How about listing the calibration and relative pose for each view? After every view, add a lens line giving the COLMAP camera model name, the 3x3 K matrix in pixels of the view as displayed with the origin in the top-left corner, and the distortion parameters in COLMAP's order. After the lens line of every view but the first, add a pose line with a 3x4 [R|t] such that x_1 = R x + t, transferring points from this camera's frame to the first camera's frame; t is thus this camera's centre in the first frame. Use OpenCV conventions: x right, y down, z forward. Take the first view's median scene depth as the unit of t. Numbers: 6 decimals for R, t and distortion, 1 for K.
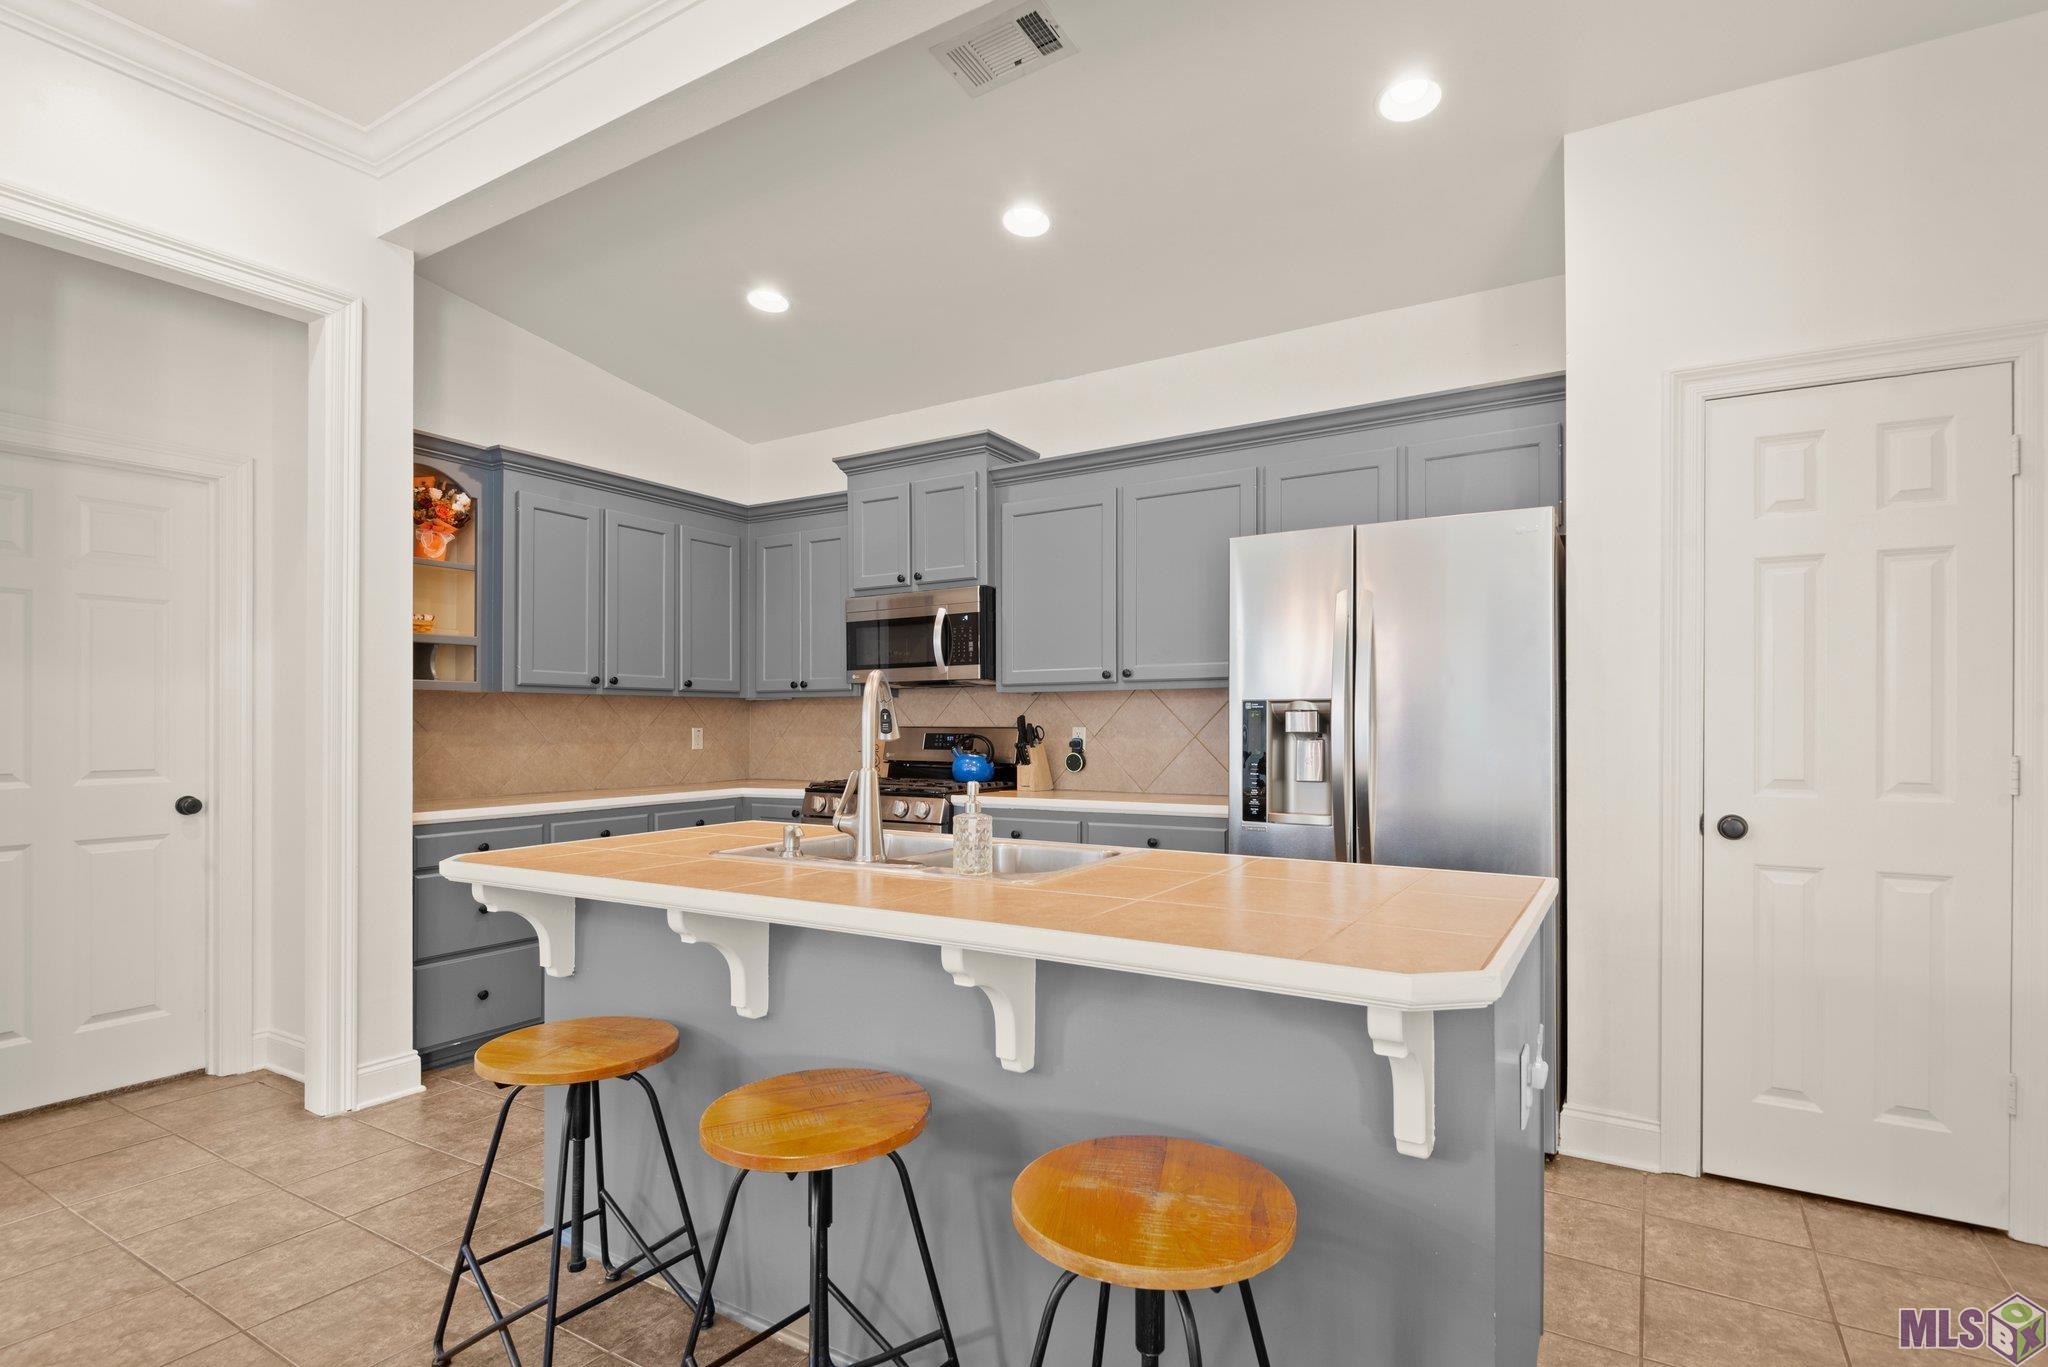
lens RADIAL K [[1017.1, 0, 1020.0], [0, 1017.1, 719.2], [0, 0, 1]] dist [0.000509, -0.001315]
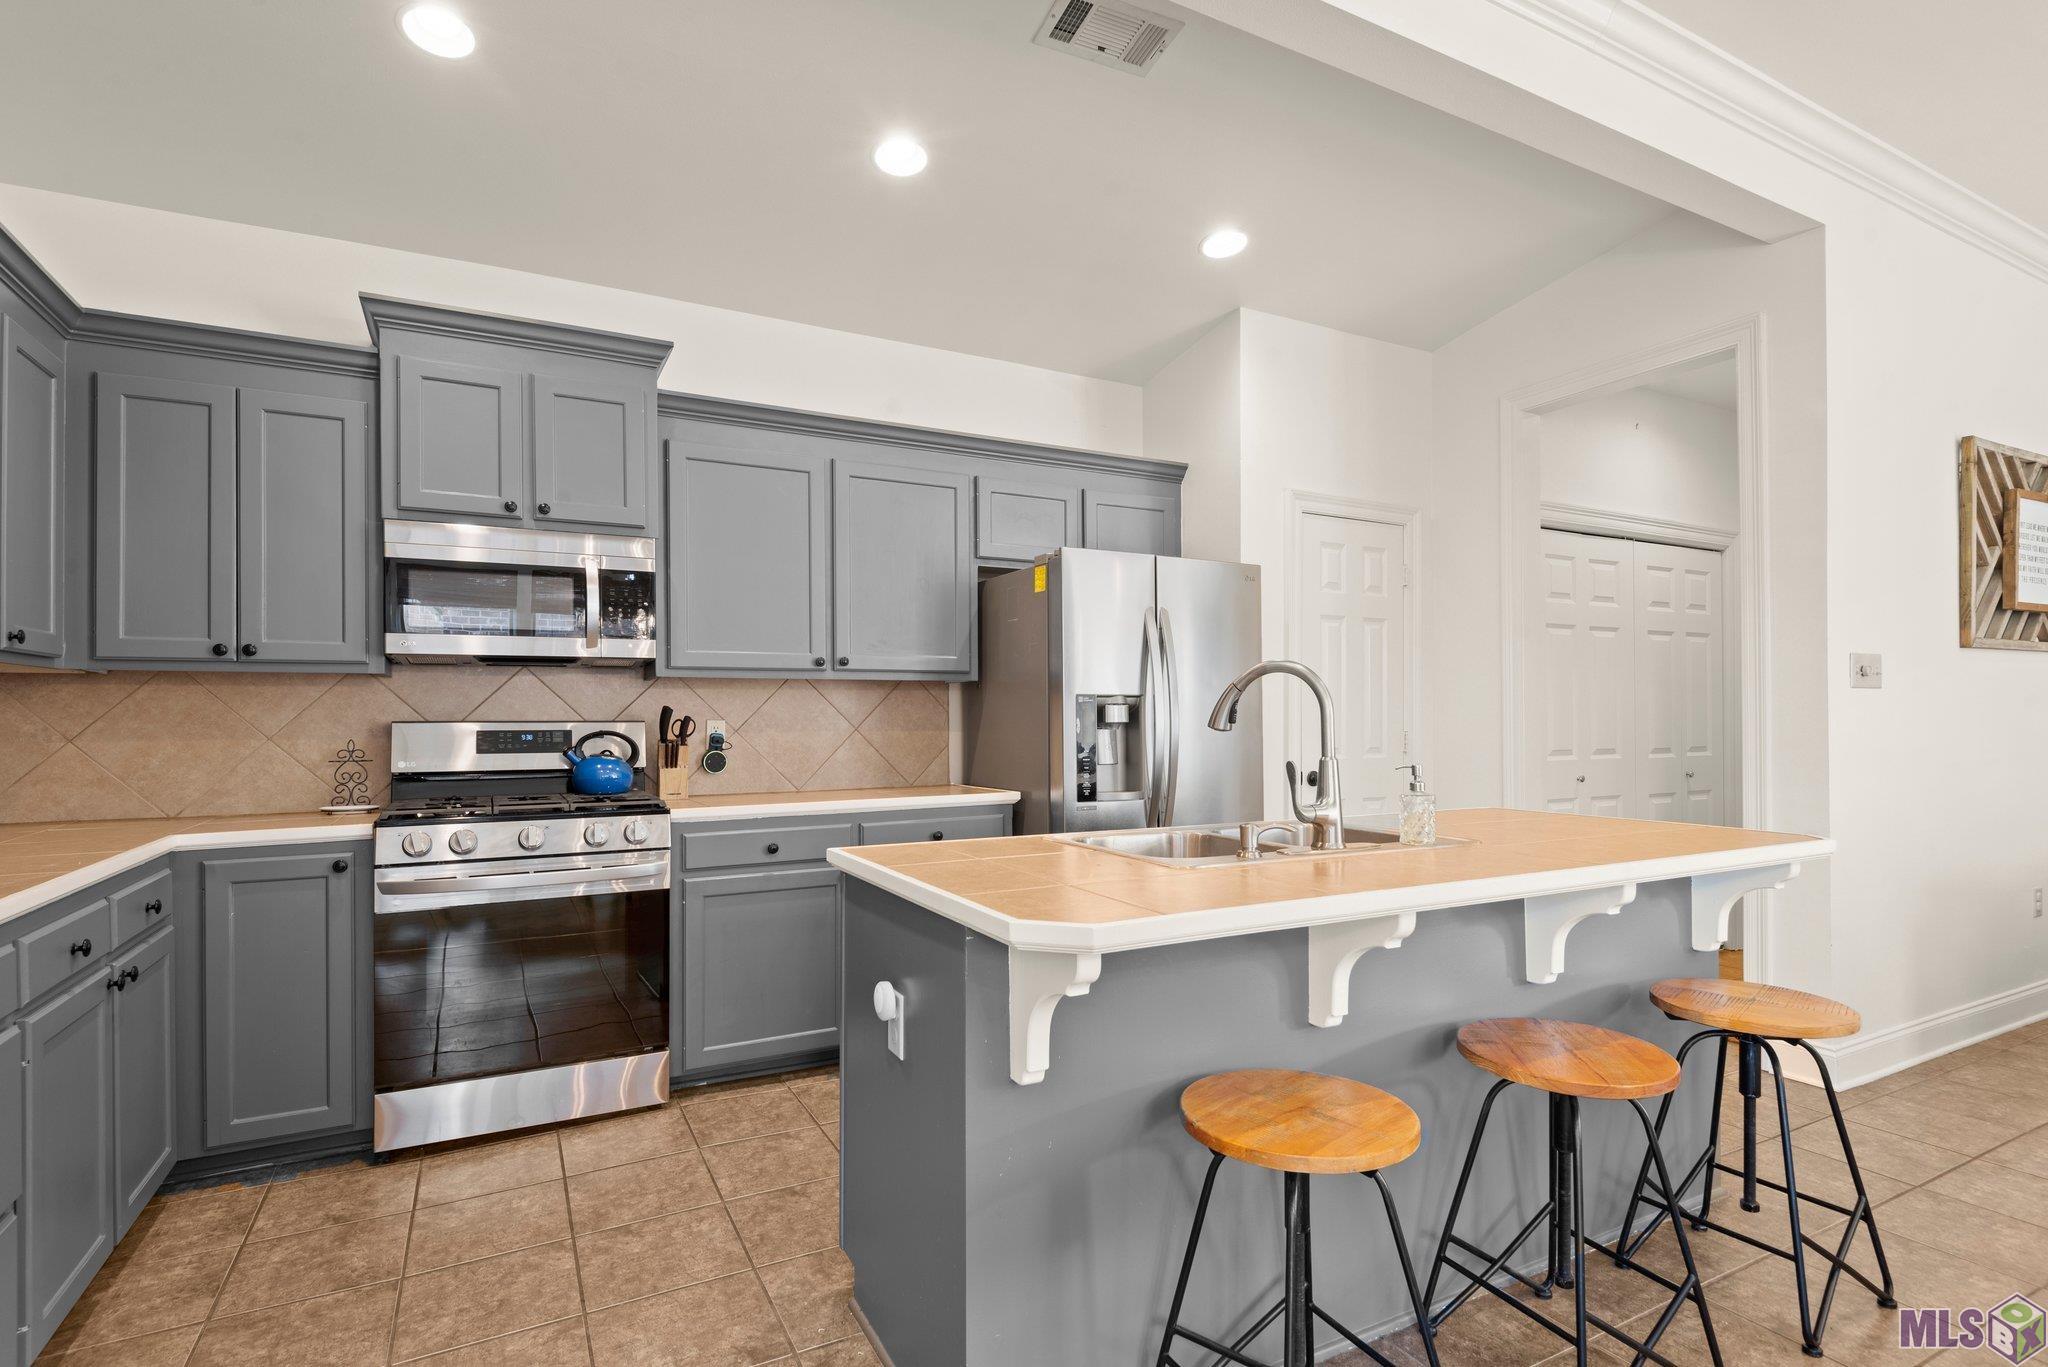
lens RADIAL K [[1017.1, 0, 1035.3], [0, 1017.1, 713.3], [0, 0, 1]] dist [0.000509, -0.001315]
pose [[0.484853, 0.001489, 0.874594, -0.571324], [-0.000718, 0.999999, -0.001304, 0.002767], [-0.874595, 0.000004, 0.484854, 0.363630]]
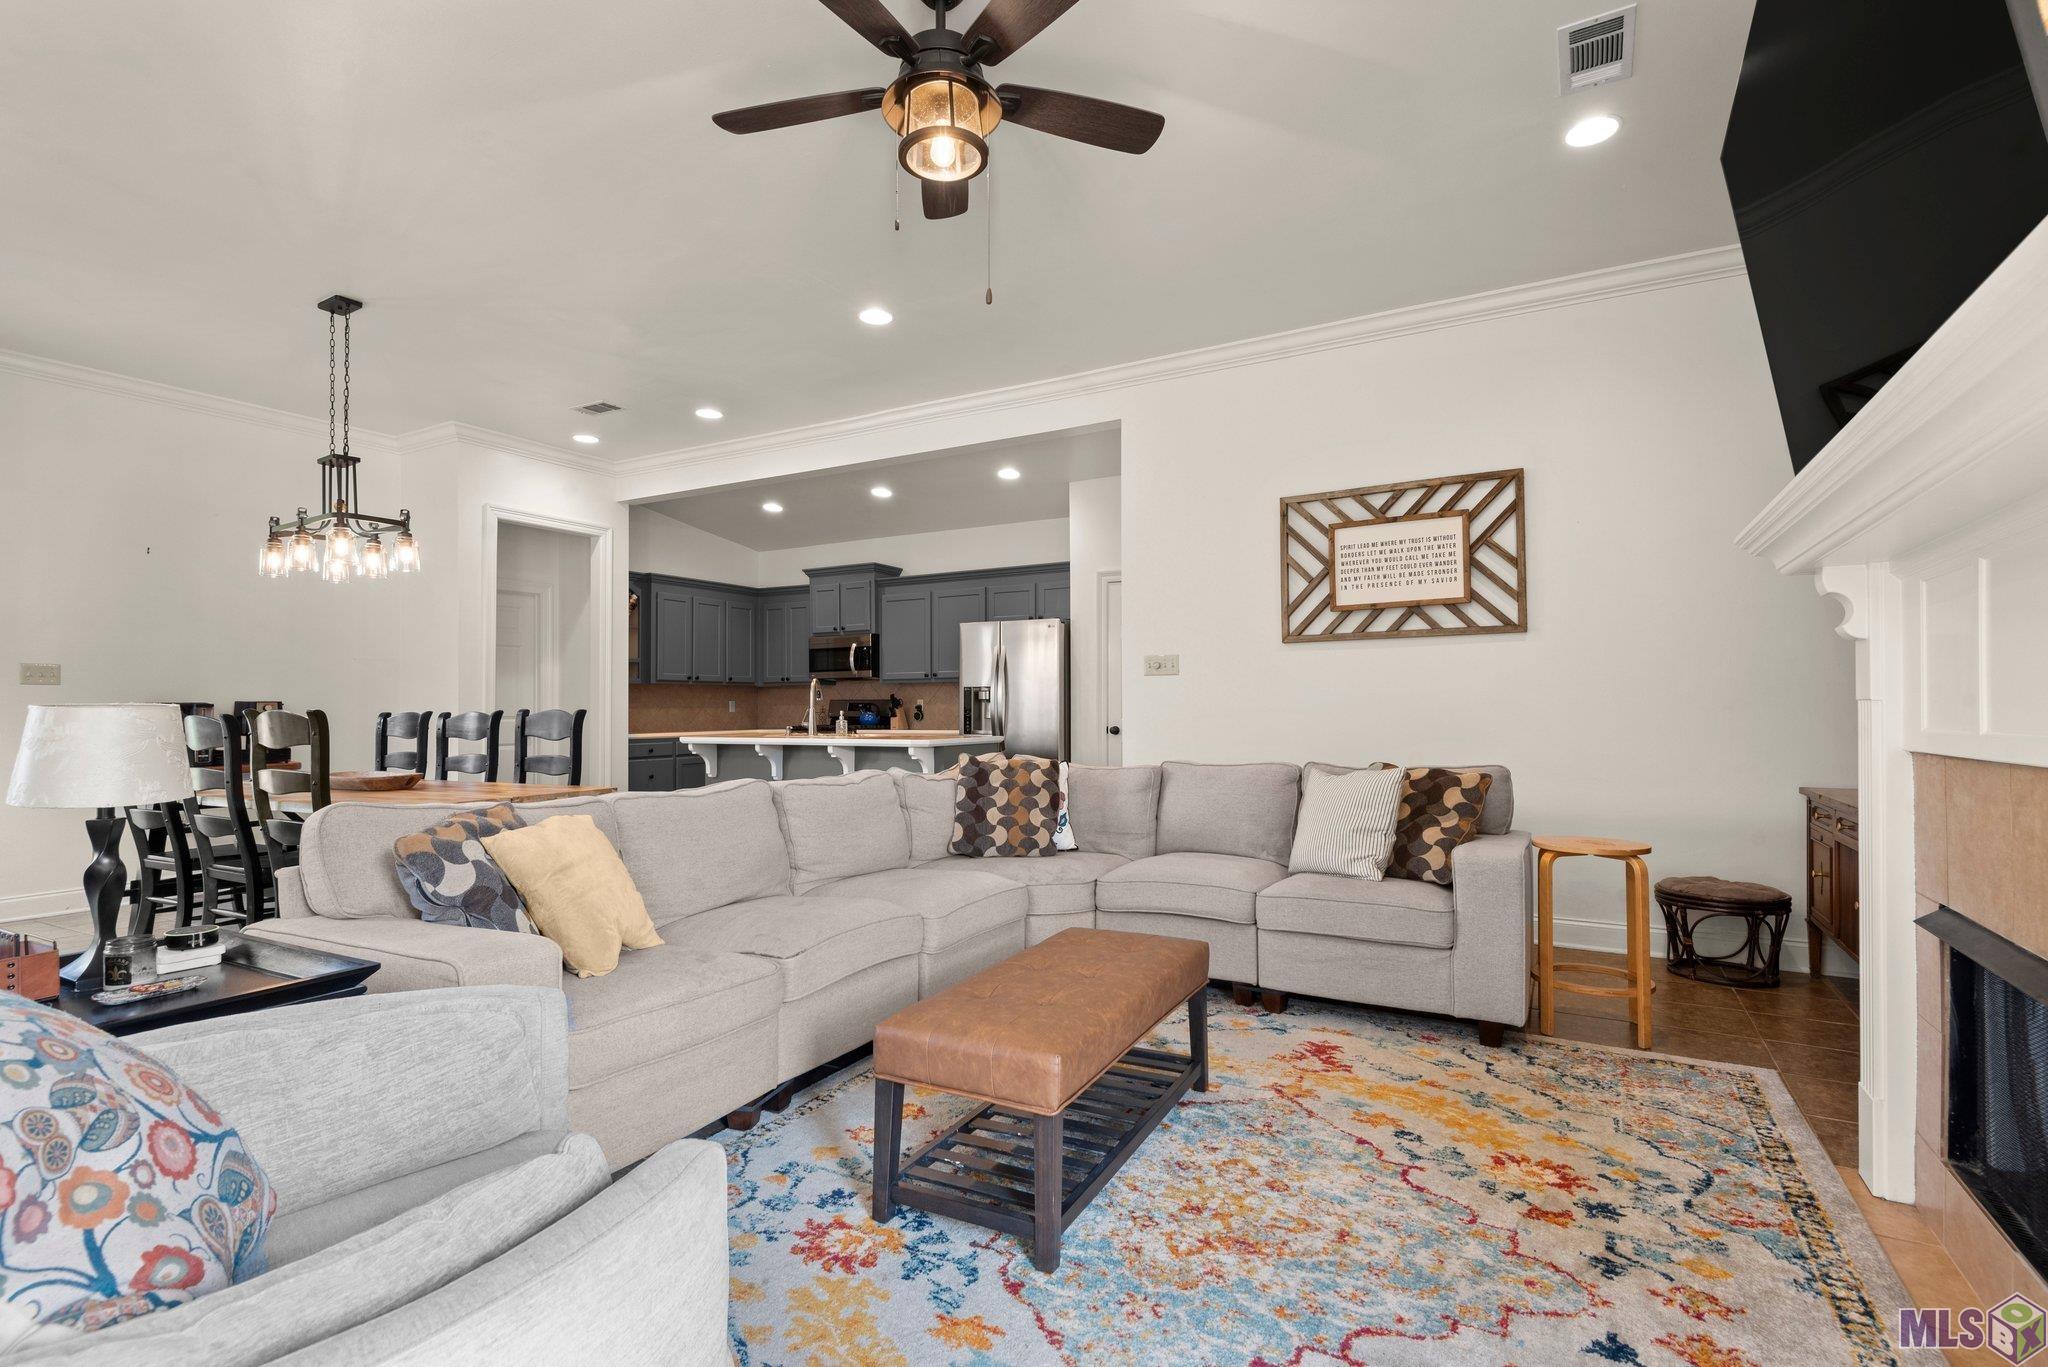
lens RADIAL K [[955.7, 0, 1021.2], [0, 955.7, 695.6], [0, 0, 1]] dist [0.004946, -0.000894]
pose [[0.999177, -0.003192, 0.040431, 0.192692], [0.003454, 0.999973, -0.006410, 0.013686], [-0.040410, 0.006545, 0.999162, -1.019925]]
